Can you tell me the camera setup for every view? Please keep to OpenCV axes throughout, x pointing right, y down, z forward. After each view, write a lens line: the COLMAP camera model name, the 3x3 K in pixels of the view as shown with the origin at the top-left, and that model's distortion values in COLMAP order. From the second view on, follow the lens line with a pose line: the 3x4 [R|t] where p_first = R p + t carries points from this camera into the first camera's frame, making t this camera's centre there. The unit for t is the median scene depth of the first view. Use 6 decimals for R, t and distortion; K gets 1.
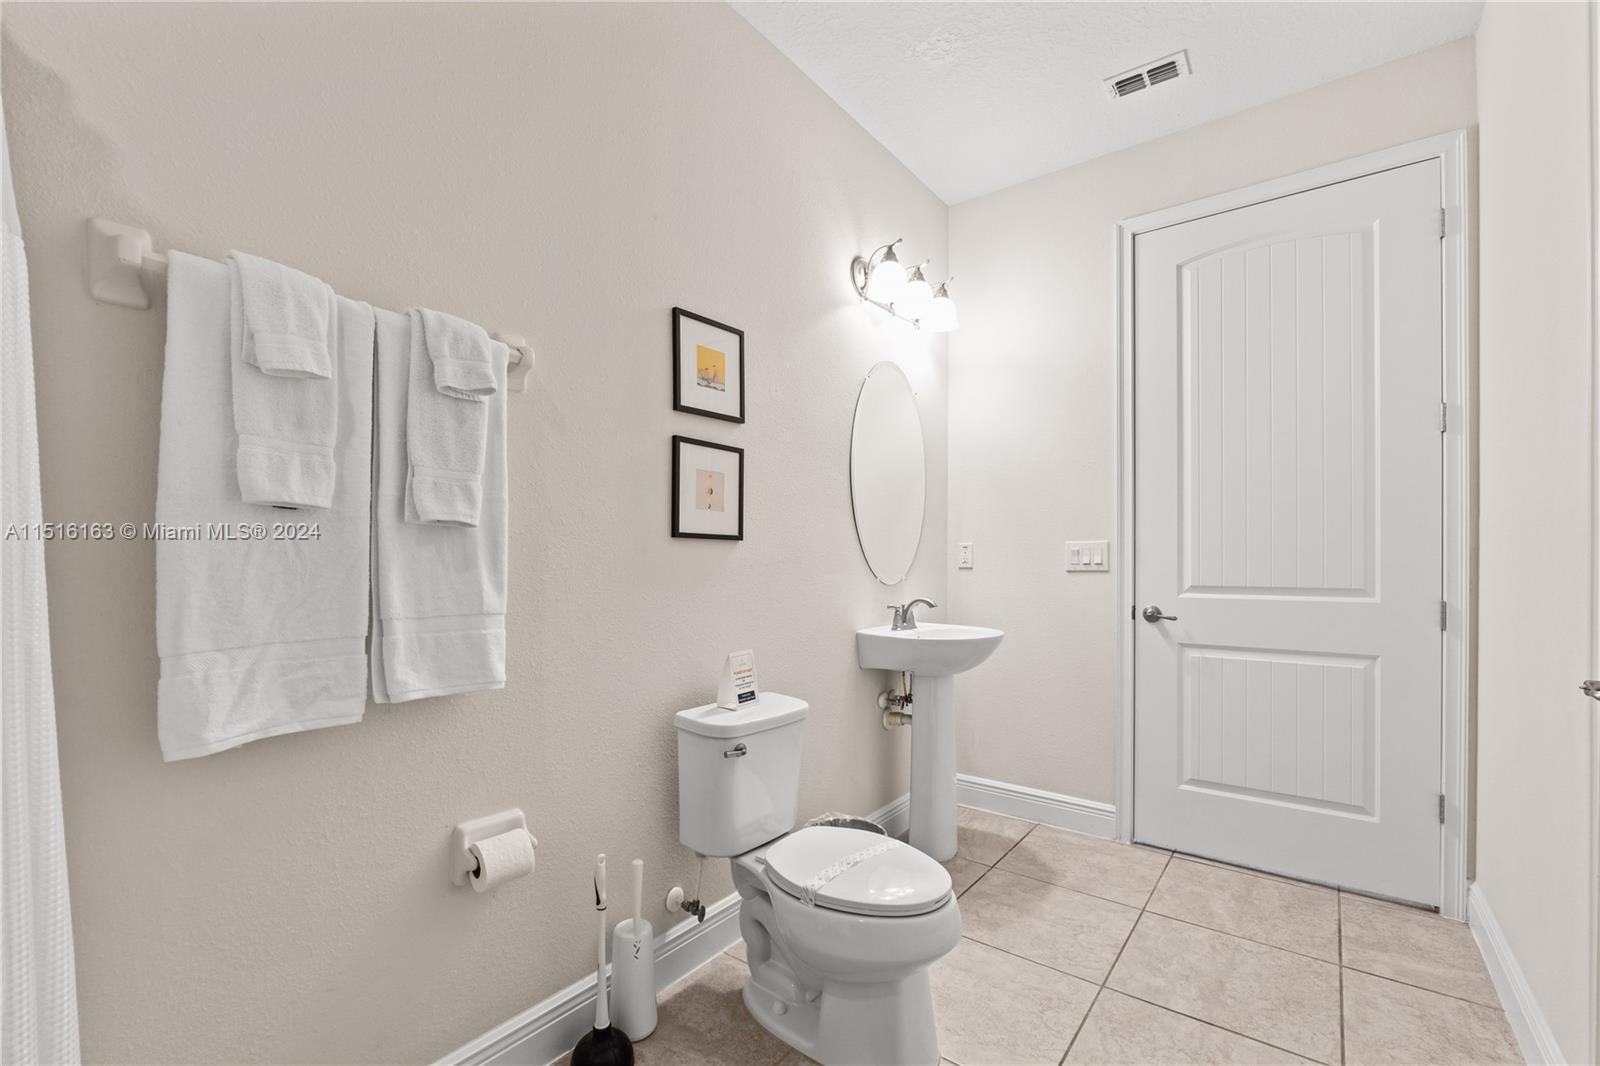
lens RADIAL K [[728.1, 0, 804.2], [0, 728.1, 554.5], [0, 0, 1]] dist [0.000515, 0.000013]
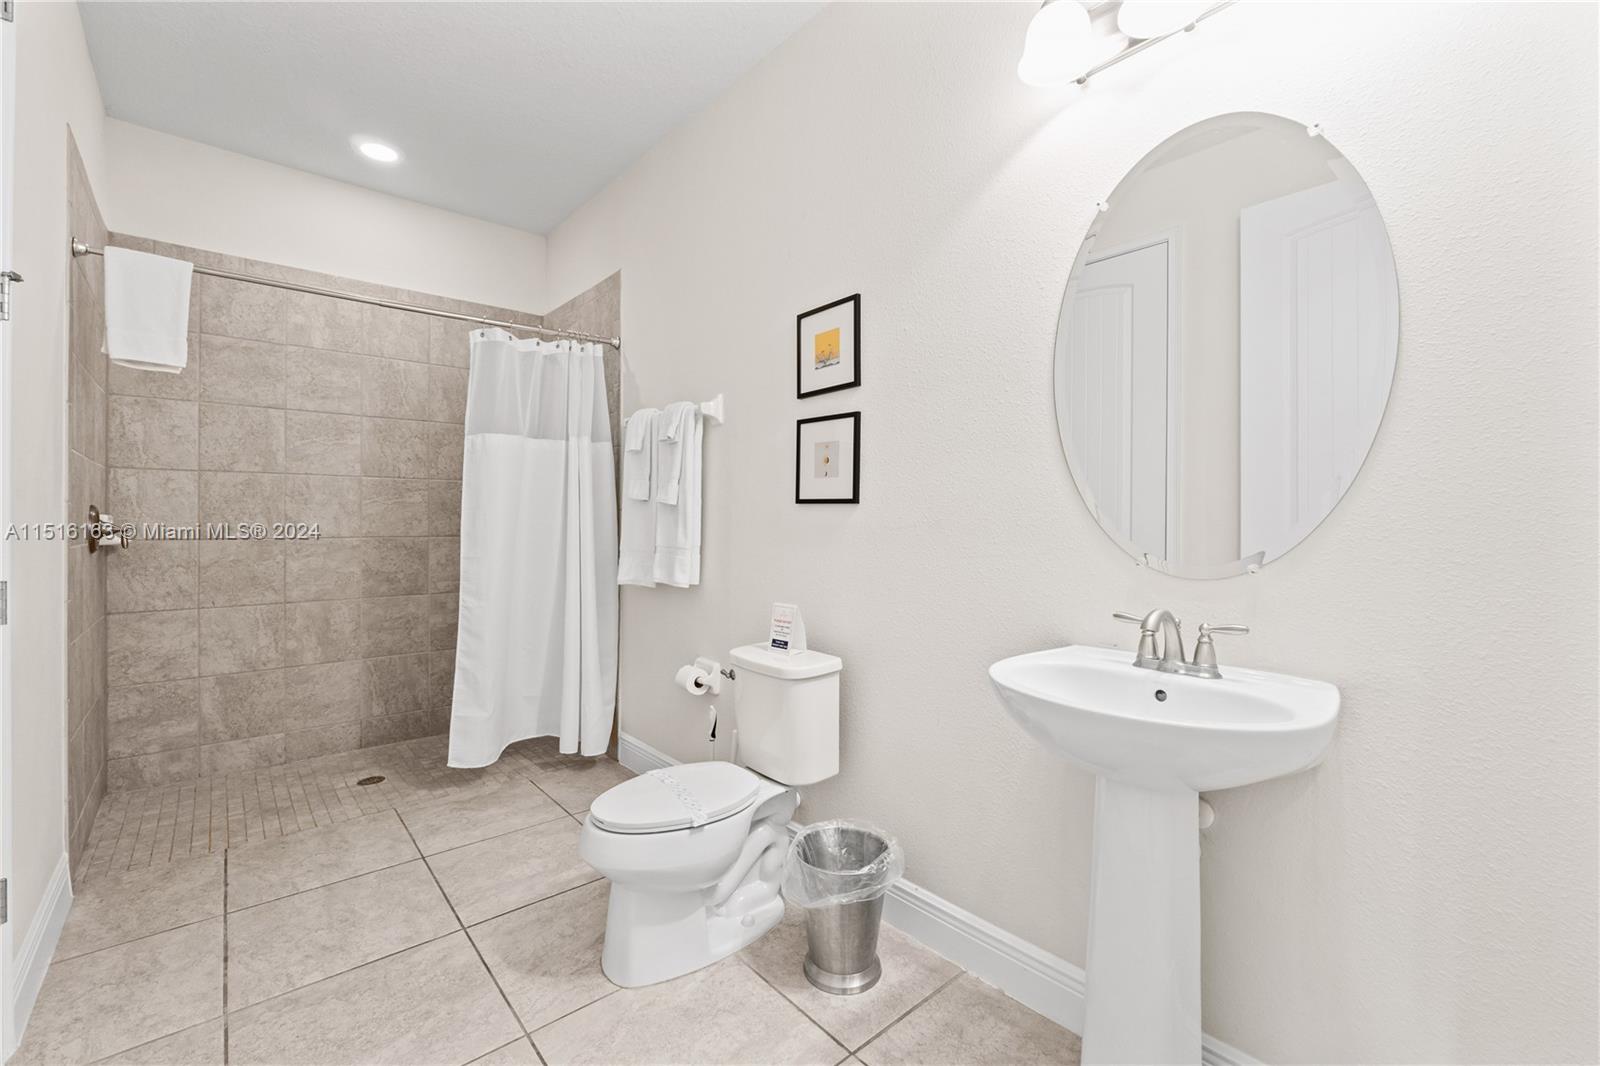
lens RADIAL K [[670.0, 0, 803.5], [0, 670.0, 521.9], [0, 0, 1]] dist [-0.000085, 0.000010]
pose [[-0.185057, 0.005031, -0.982715, 0.885013], [-0.003339, 0.999978, 0.005748, 0.000756], [0.982722, 0.004345, -0.185037, 1.167182]]
